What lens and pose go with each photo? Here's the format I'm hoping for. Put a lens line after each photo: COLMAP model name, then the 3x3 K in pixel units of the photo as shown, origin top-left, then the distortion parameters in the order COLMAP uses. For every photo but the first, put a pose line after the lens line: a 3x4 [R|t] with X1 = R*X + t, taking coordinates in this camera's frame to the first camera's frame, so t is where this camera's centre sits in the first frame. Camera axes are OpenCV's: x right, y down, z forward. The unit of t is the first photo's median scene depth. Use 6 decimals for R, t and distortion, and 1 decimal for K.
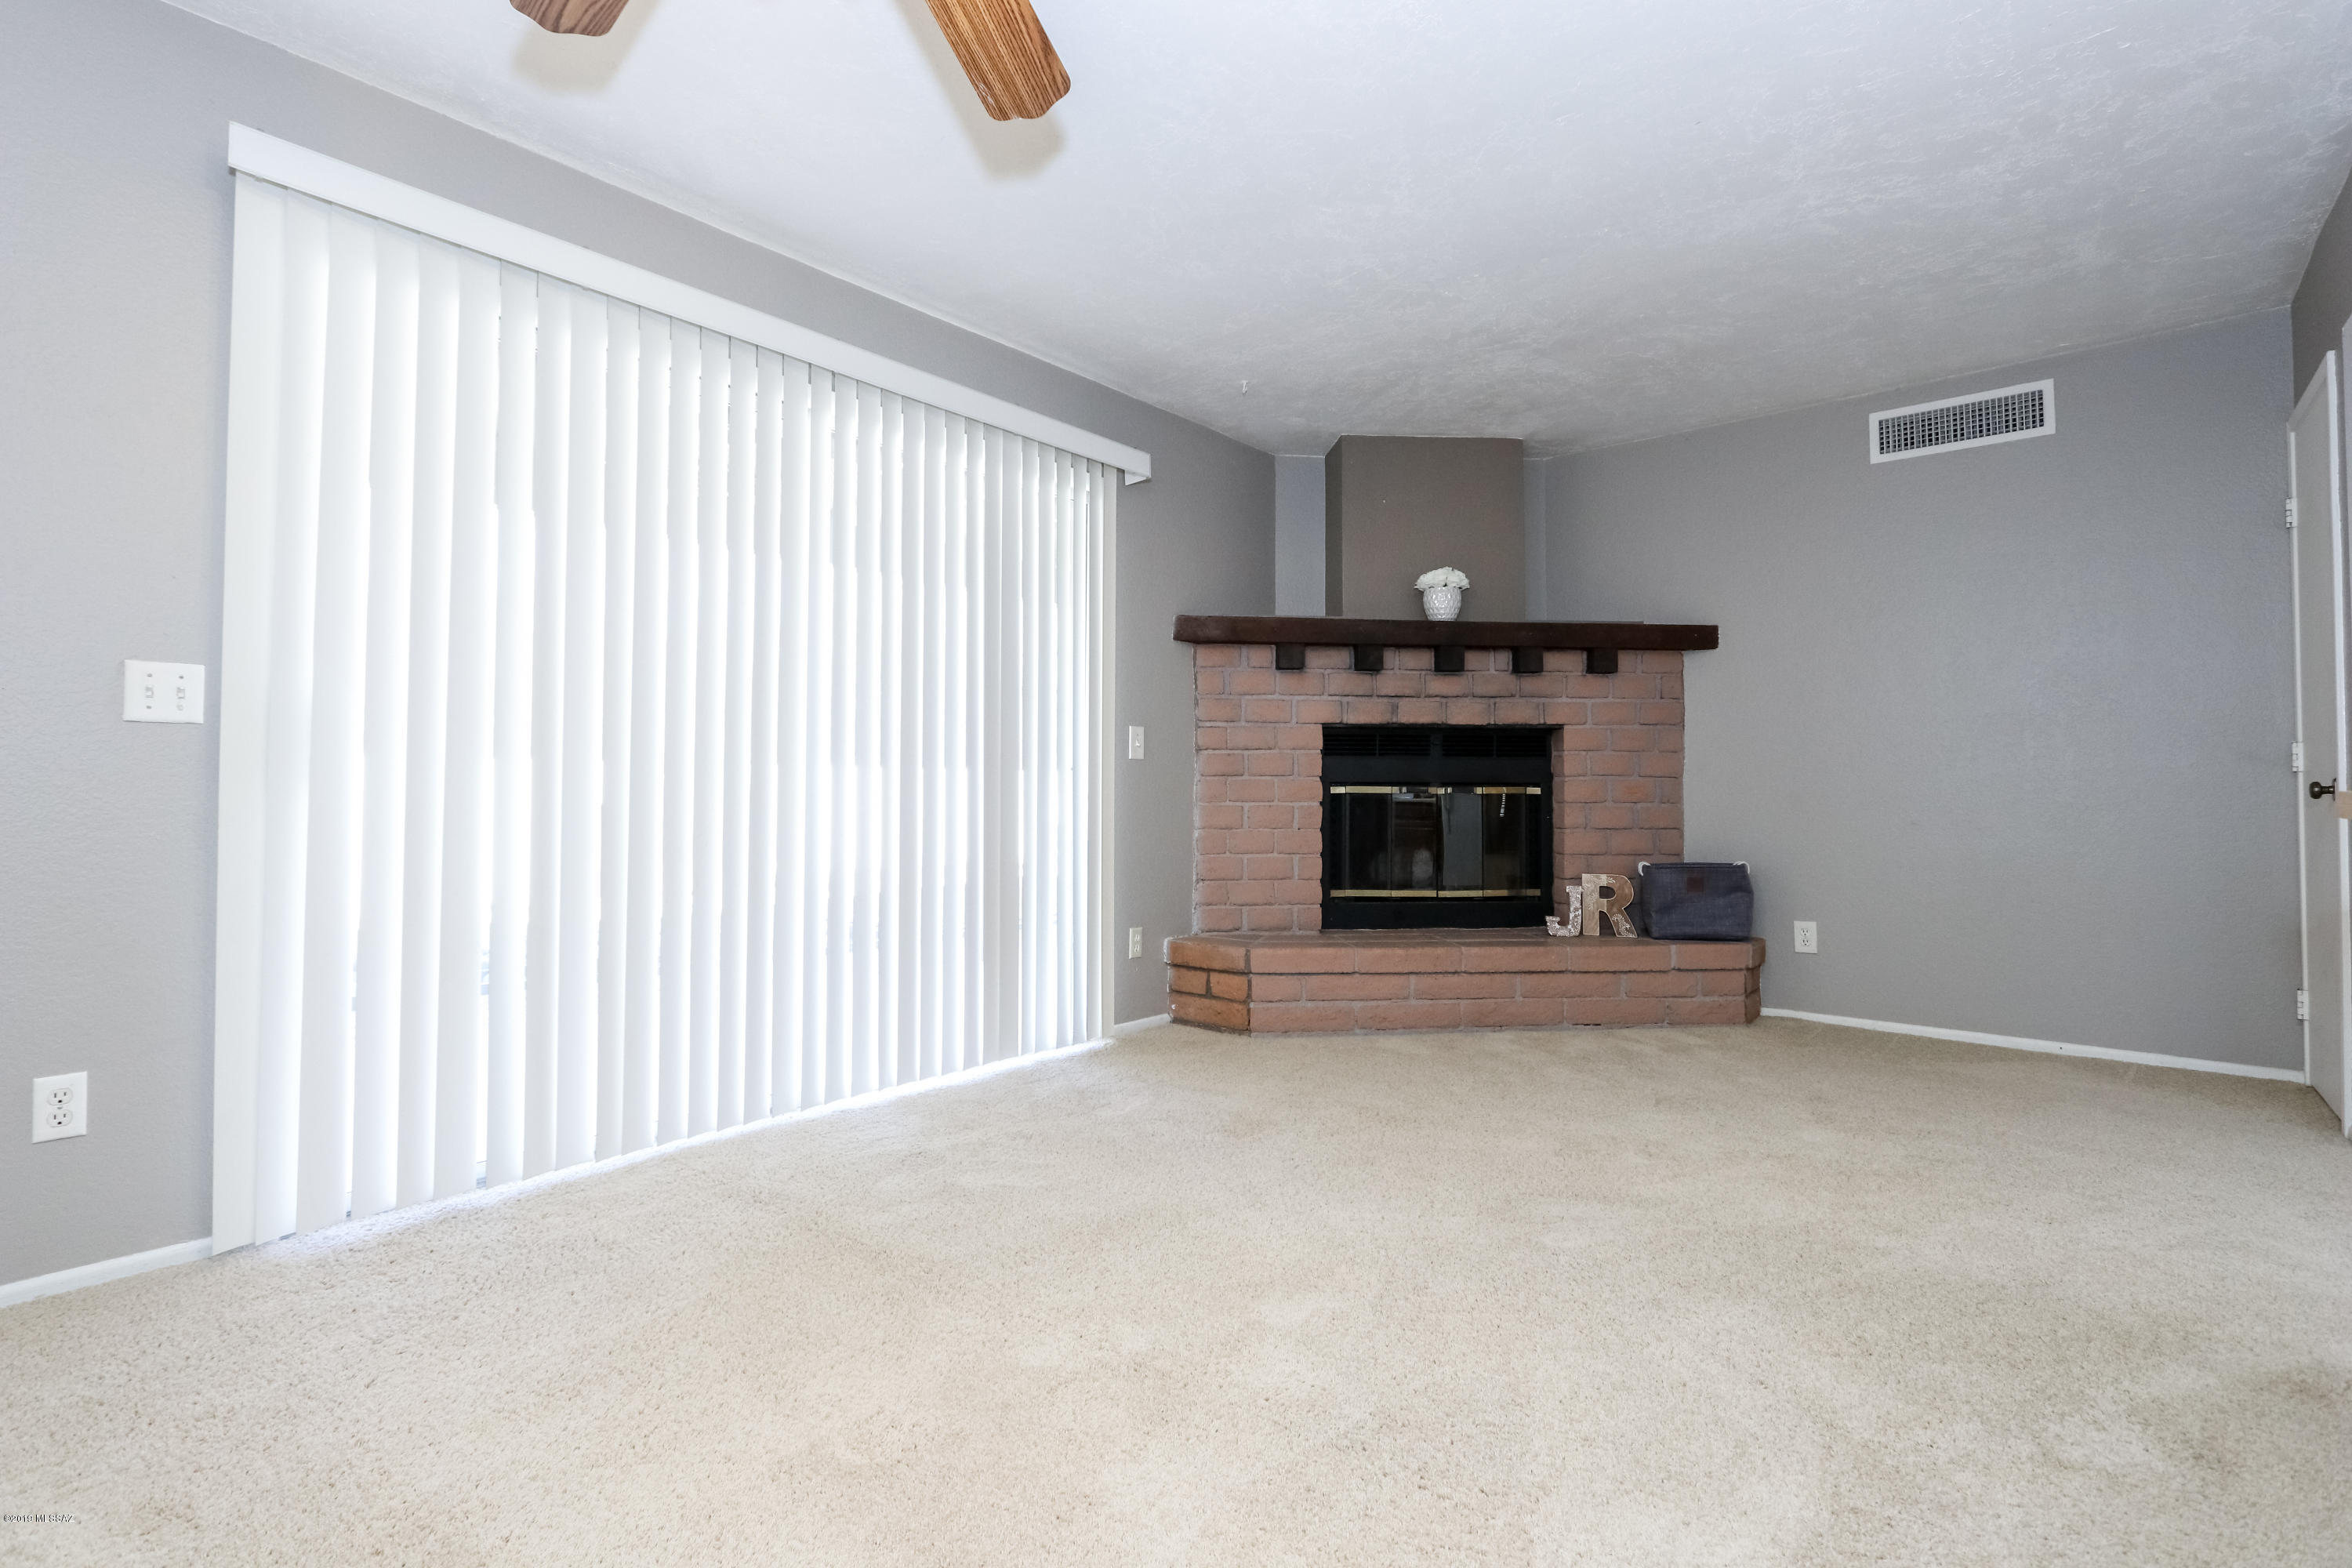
lens RADIAL K [[1120.7, 0, 1150.9], [0, 1120.7, 773.7], [0, 0, 1]] dist [-0.001241, 0.000073]
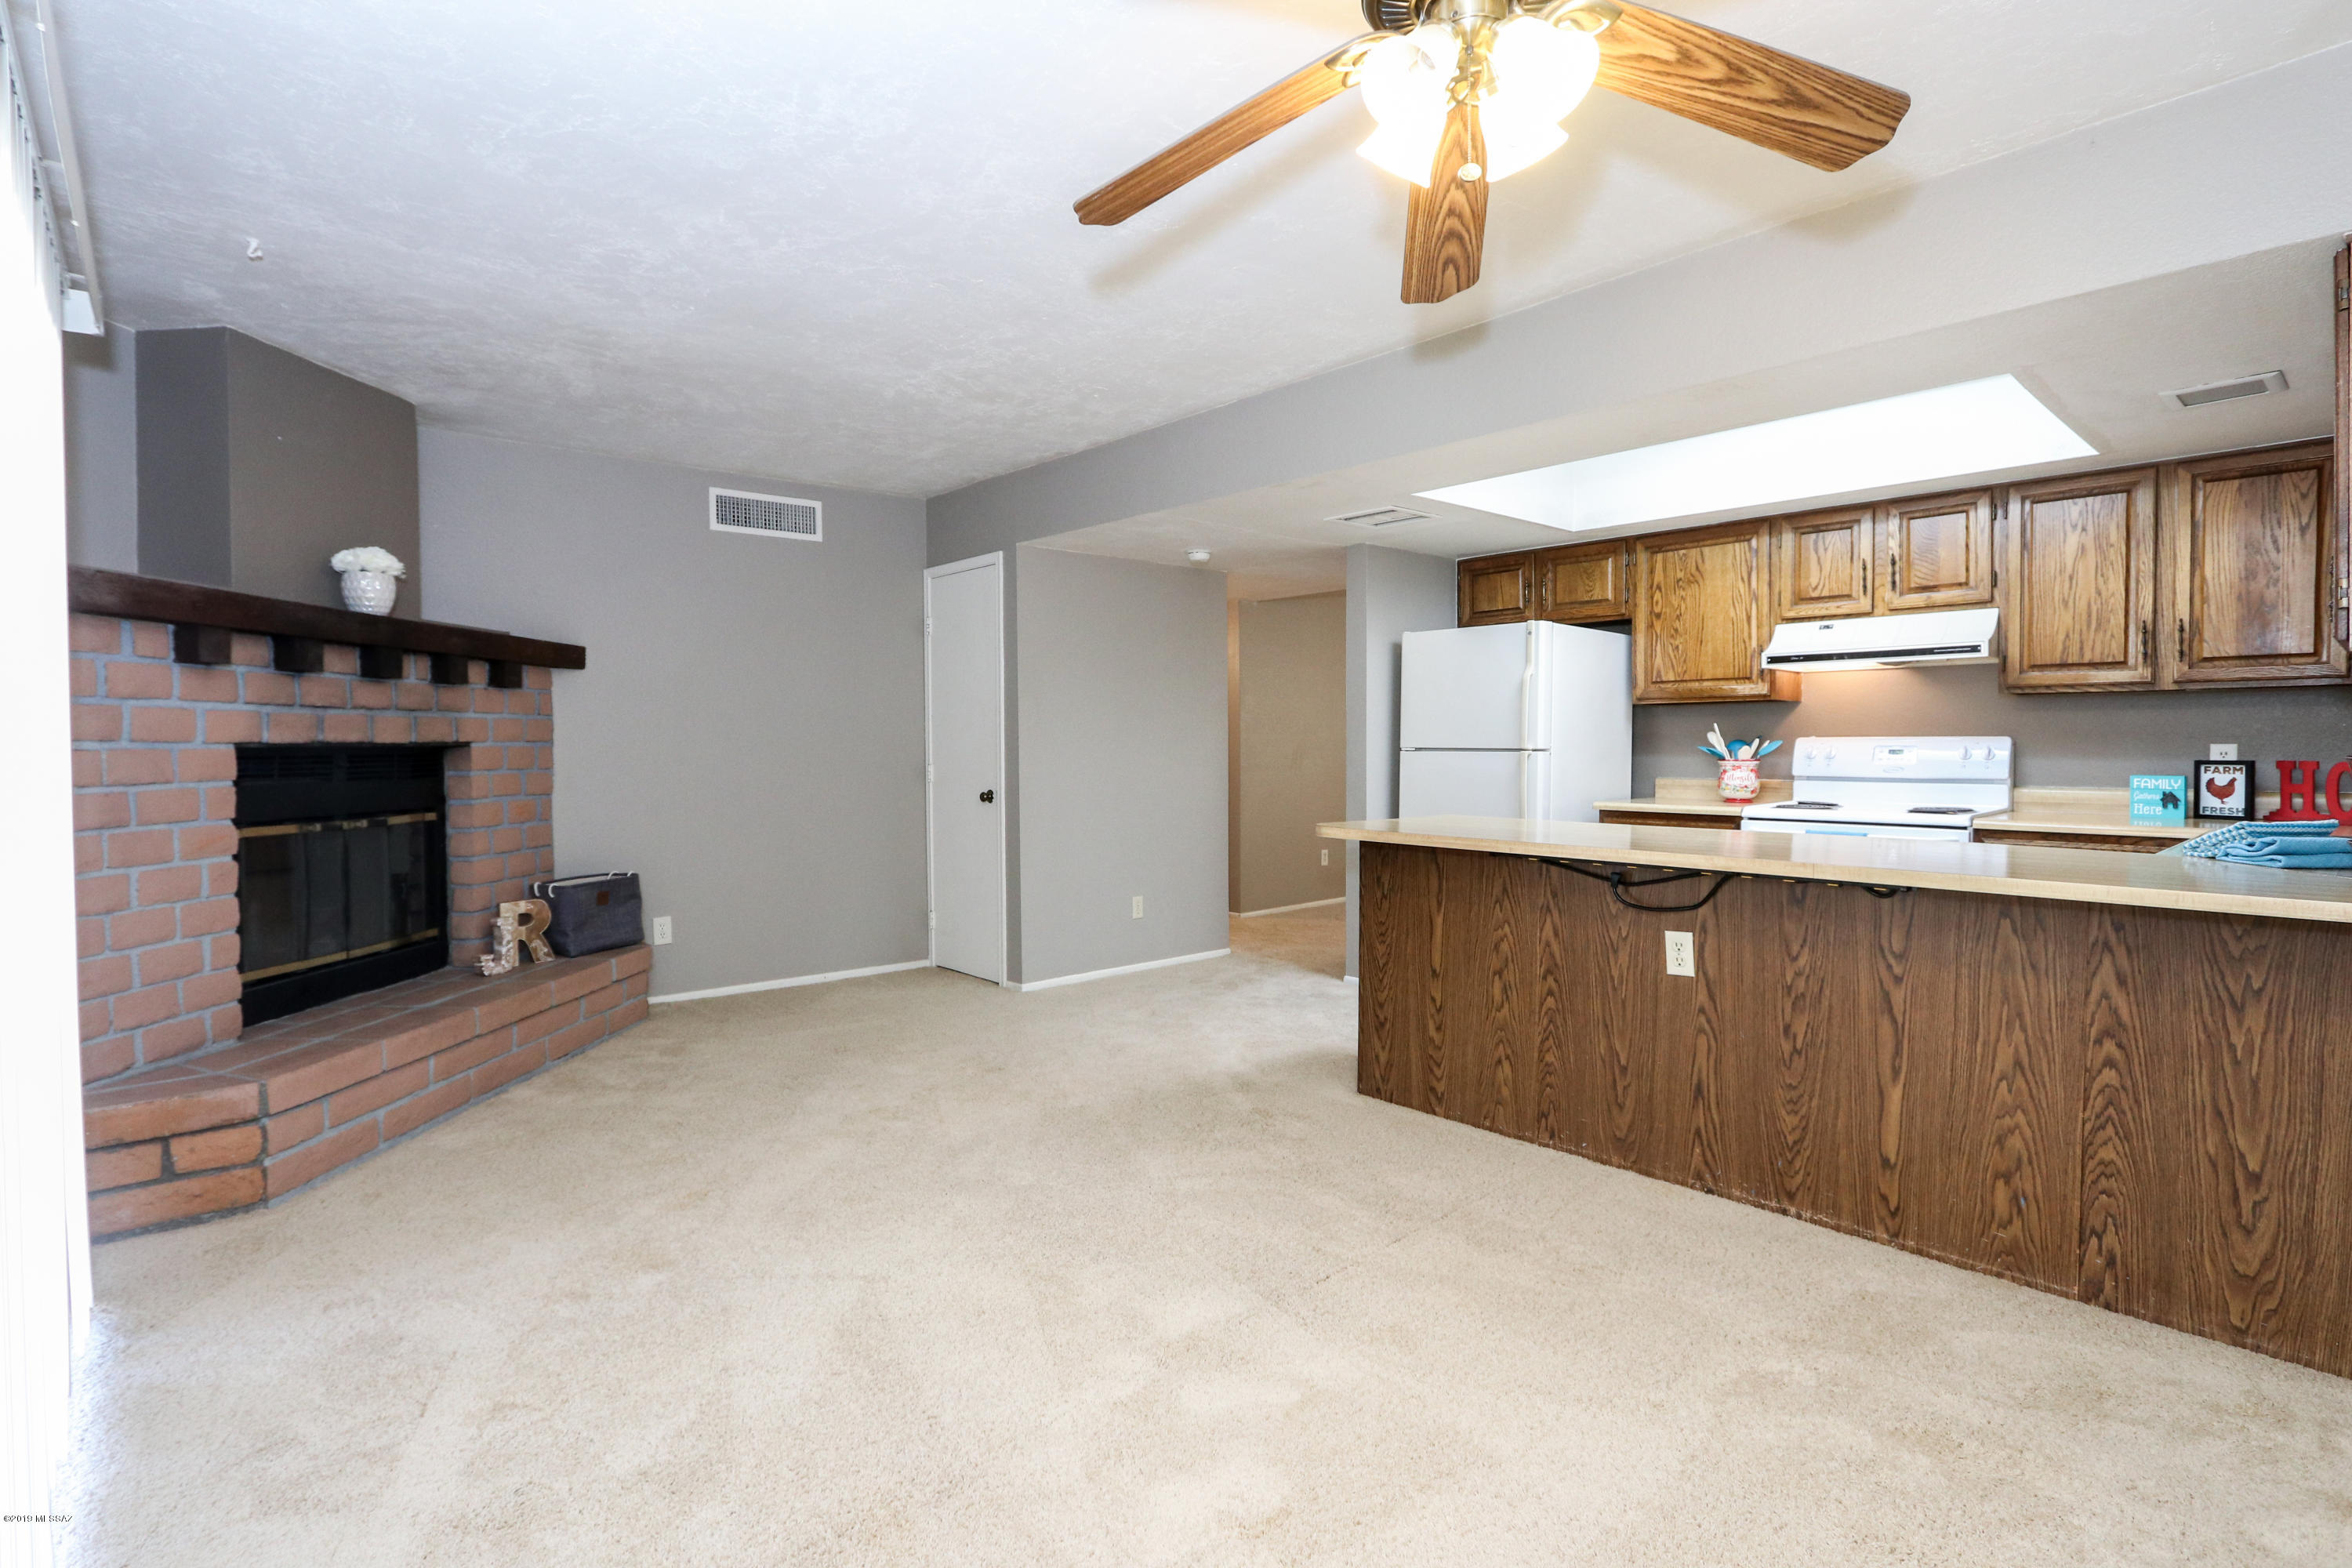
lens RADIAL K [[1120.7, 0, 1150.9], [0, 1120.7, 773.7], [0, 0, 1]] dist [-0.001241, 0.000073]
pose [[0.147582, -0.028205, 0.988647, -0.456024], [-0.011361, 0.999479, 0.030210, -0.053284], [-0.988984, -0.015691, 0.147185, 0.331931]]
